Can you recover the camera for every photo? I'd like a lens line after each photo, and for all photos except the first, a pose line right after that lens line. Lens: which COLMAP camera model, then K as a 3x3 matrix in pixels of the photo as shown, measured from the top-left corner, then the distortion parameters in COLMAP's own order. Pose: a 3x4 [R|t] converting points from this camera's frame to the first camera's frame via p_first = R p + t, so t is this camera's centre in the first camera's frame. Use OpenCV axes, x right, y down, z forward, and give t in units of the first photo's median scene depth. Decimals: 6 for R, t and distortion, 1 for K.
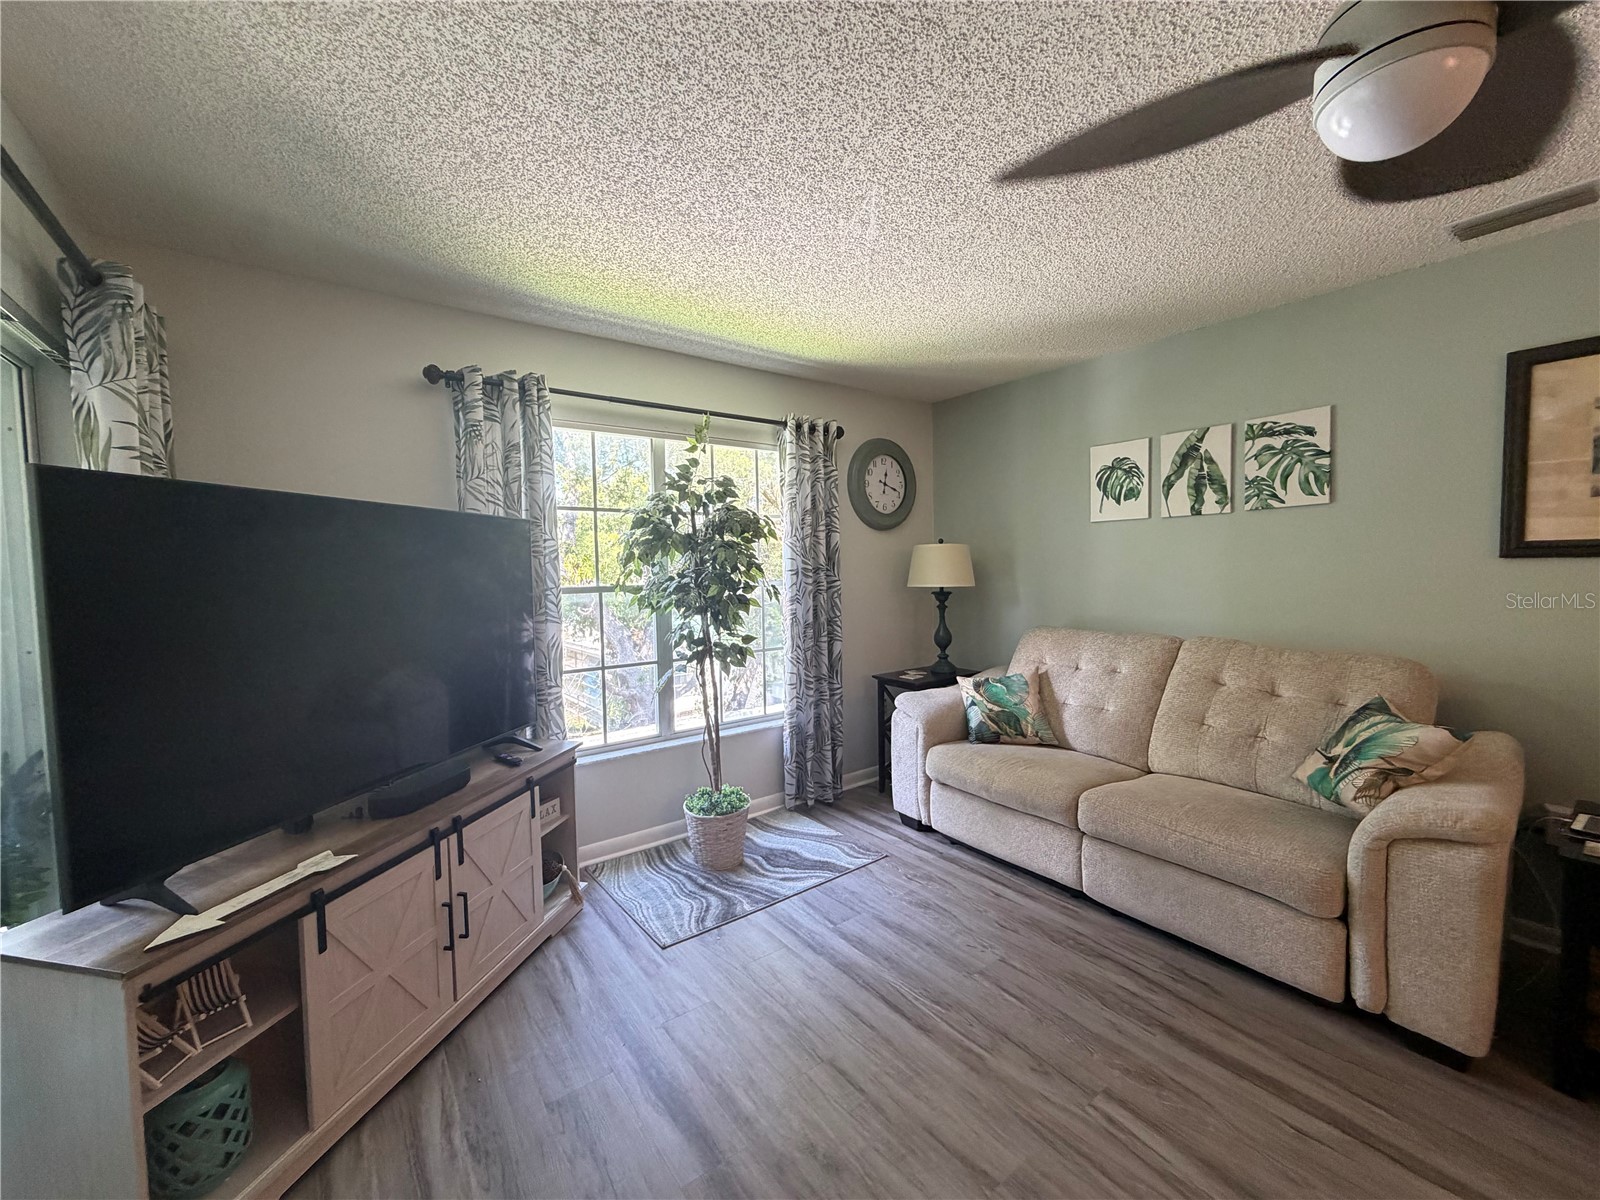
lens RADIAL K [[636.8, 0, 792.9], [0, 636.8, 599.2], [0, 0, 1]] dist [-0.001166, 0.000256]
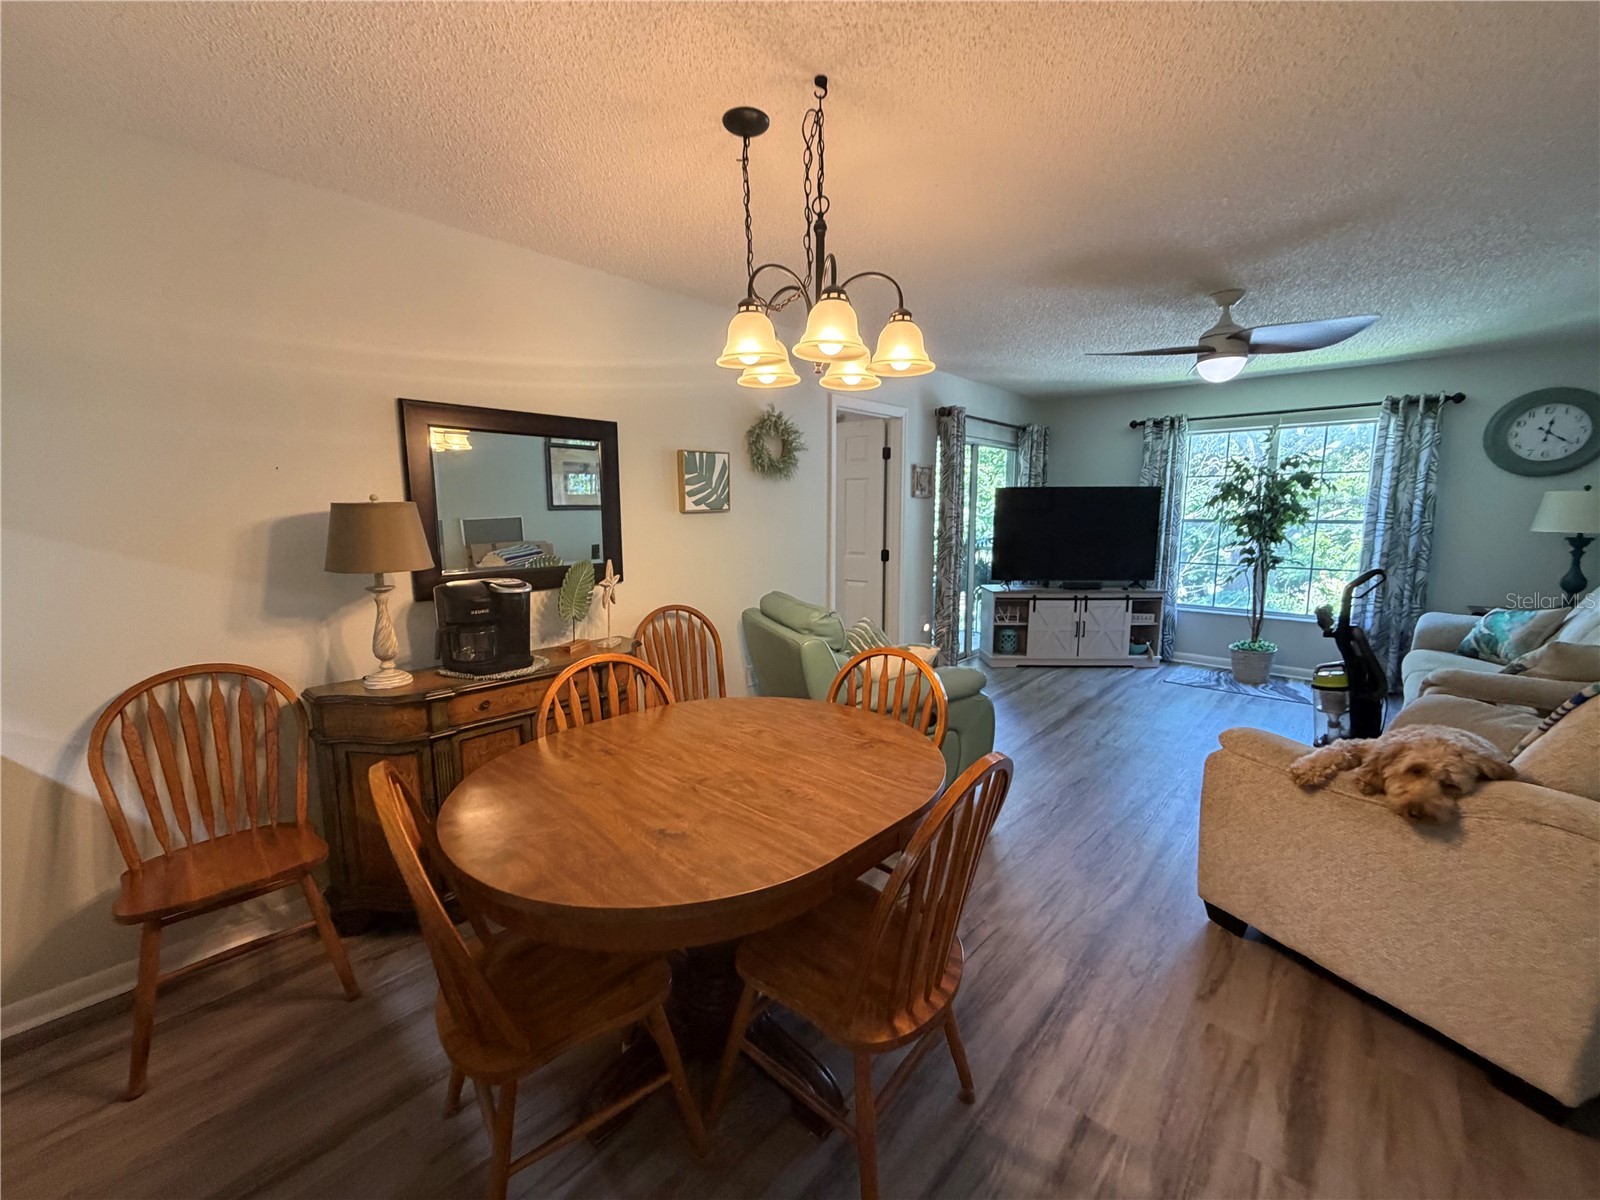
lens RADIAL K [[636.8, 0, 795.2], [0, 636.8, 598.4], [0, 0, 1]] dist [-0.001166, 0.000256]
pose [[0.196550, 0.155534, -0.968079, 1.442143], [-0.050075, 0.987642, 0.148510, -0.006384], [0.979214, 0.019287, 0.201909, -0.629806]]
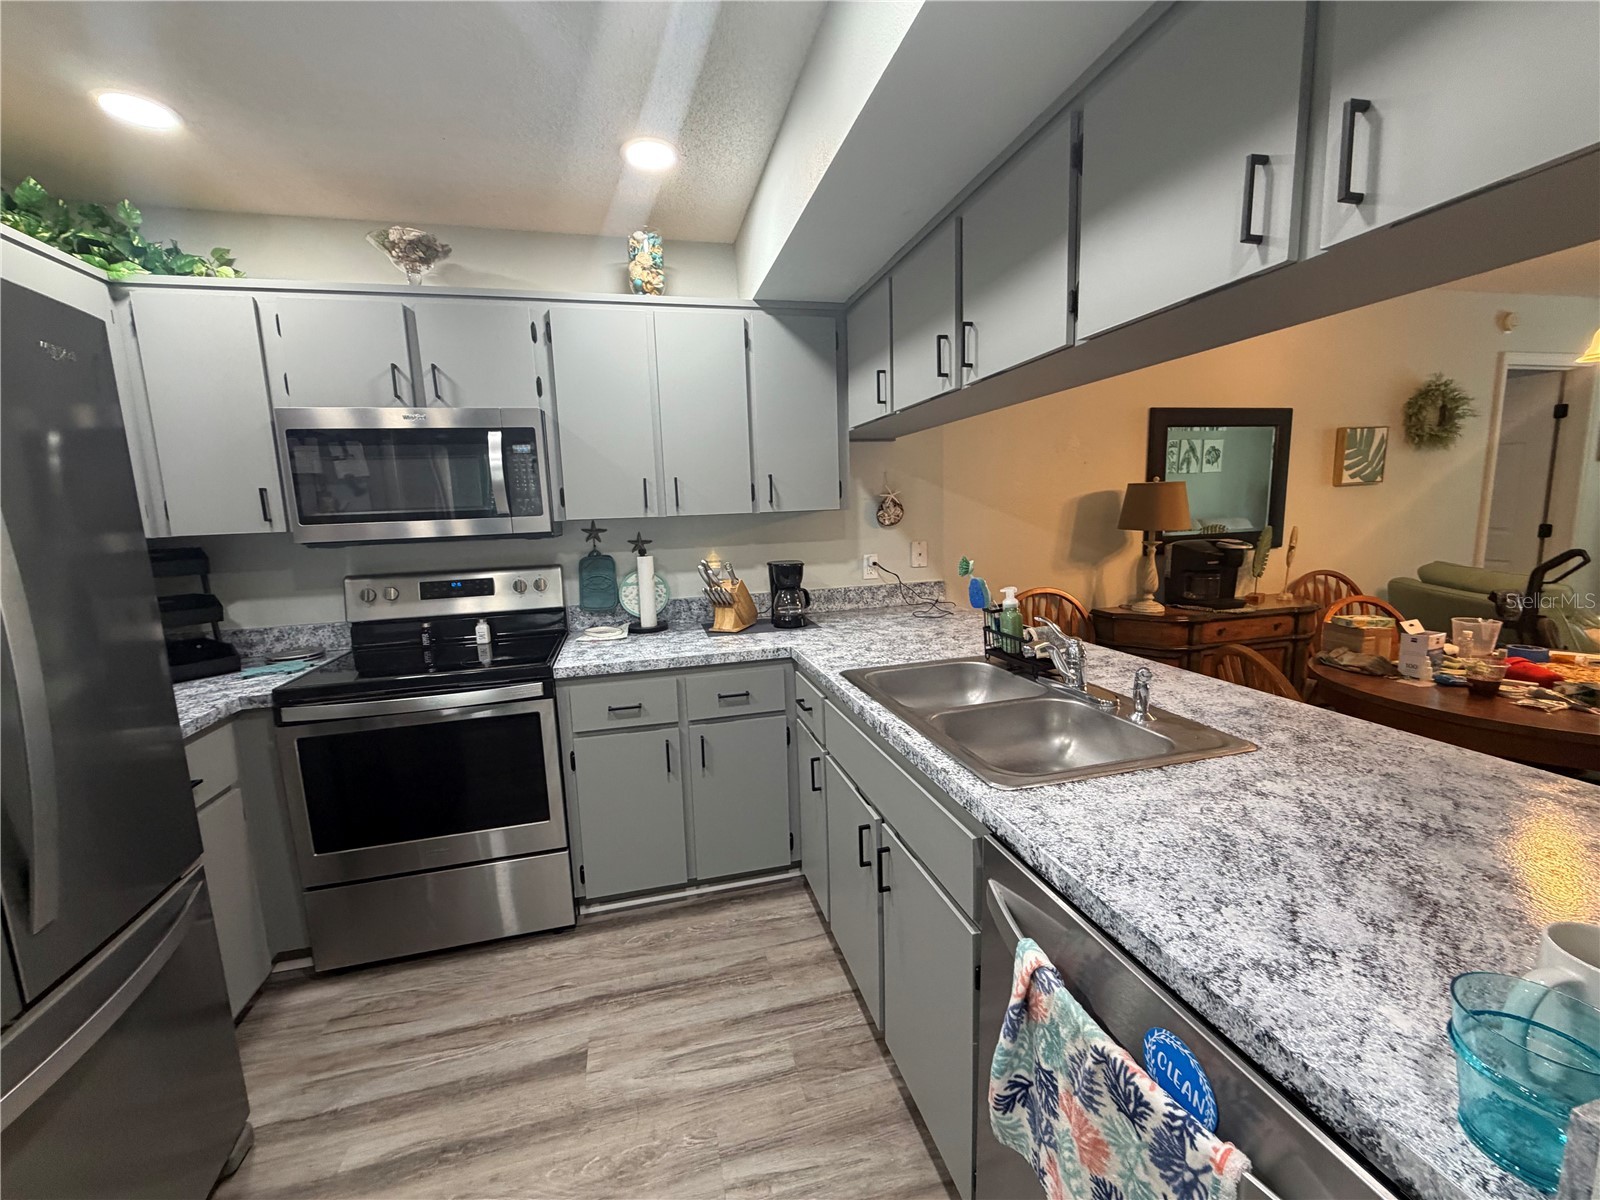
lens RADIAL K [[636.8, 0, 793.8], [0, 636.8, 600.5], [0, 0, 1]] dist [-0.001166, 0.000256]
pose [[-0.373719, 0.167176, -0.912352, 1.822165], [-0.004536, 0.983282, 0.182031, 0.019297], [0.927531, 0.072167, -0.366713, -1.090851]]
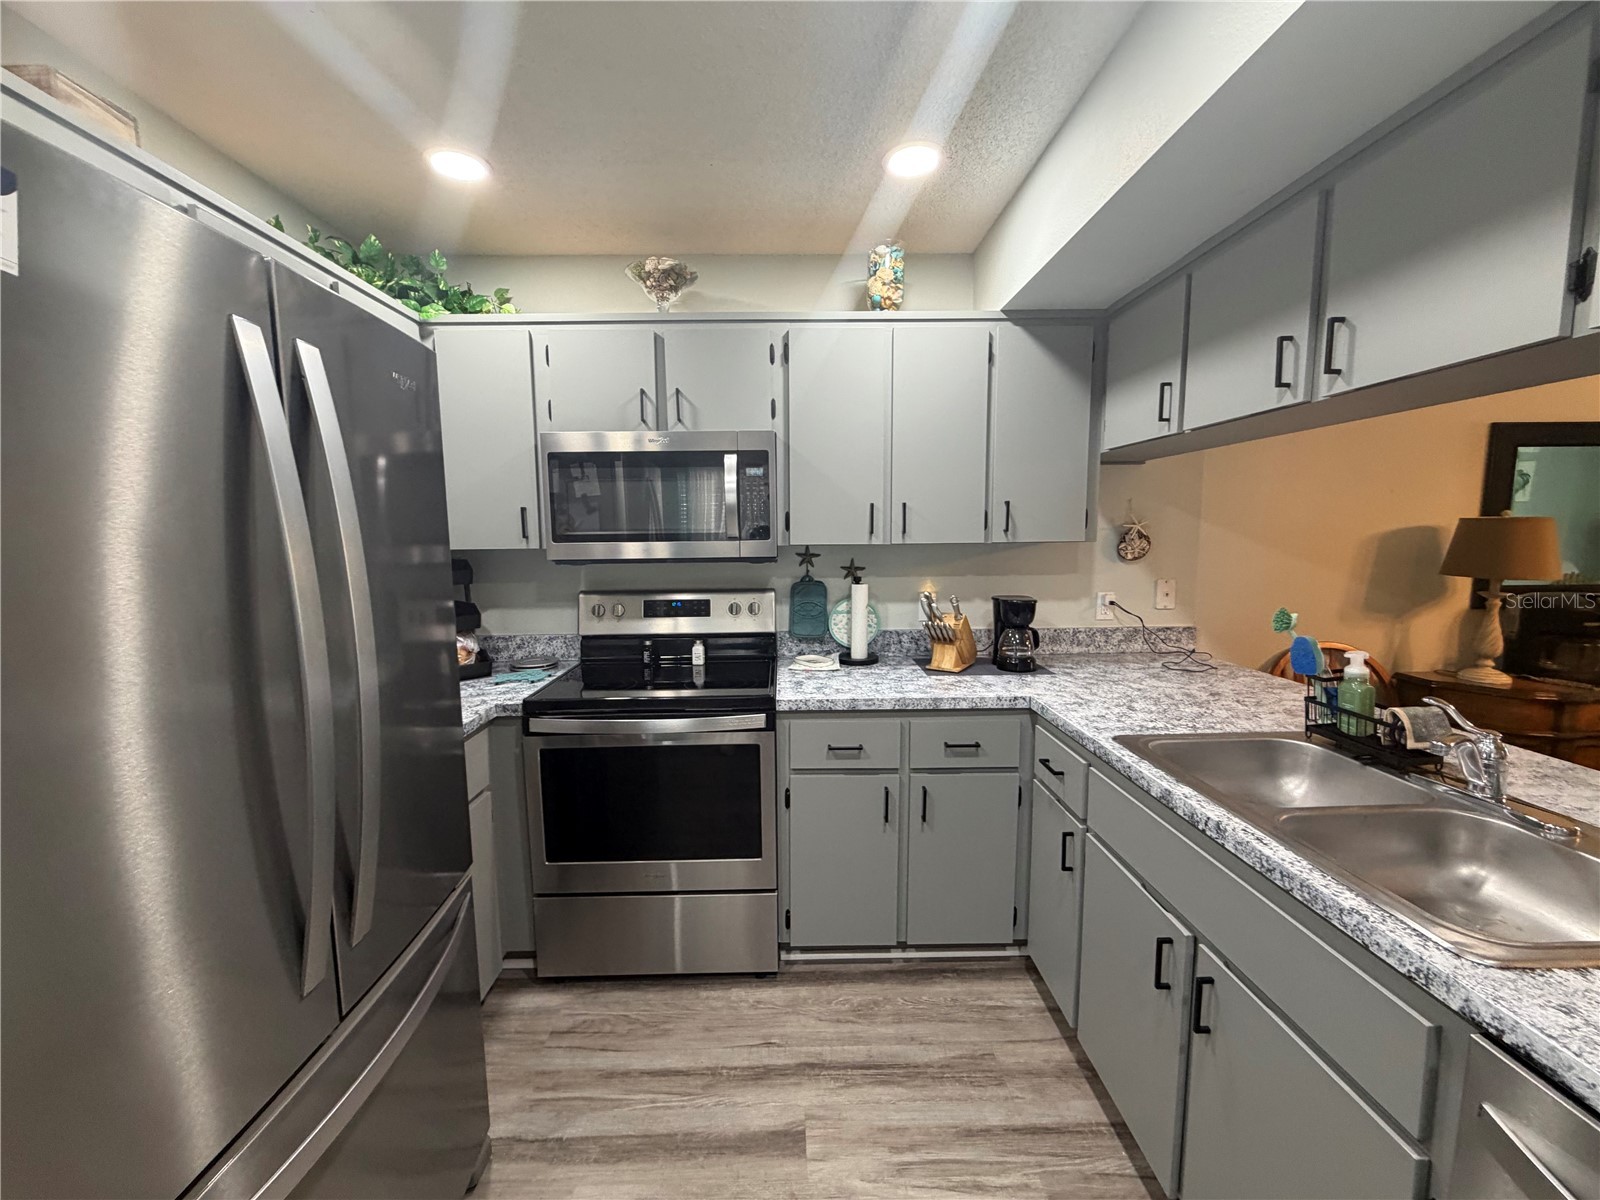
lens RADIAL K [[636.8, 0, 794.3], [0, 636.8, 600.5], [0, 0, 1]] dist [-0.001166, 0.000256]
pose [[-0.579745, 0.114475, -0.806716, 1.812437], [-0.020716, 0.987690, 0.155044, 0.013824], [0.814535, 0.106598, -0.570237, -1.198526]]
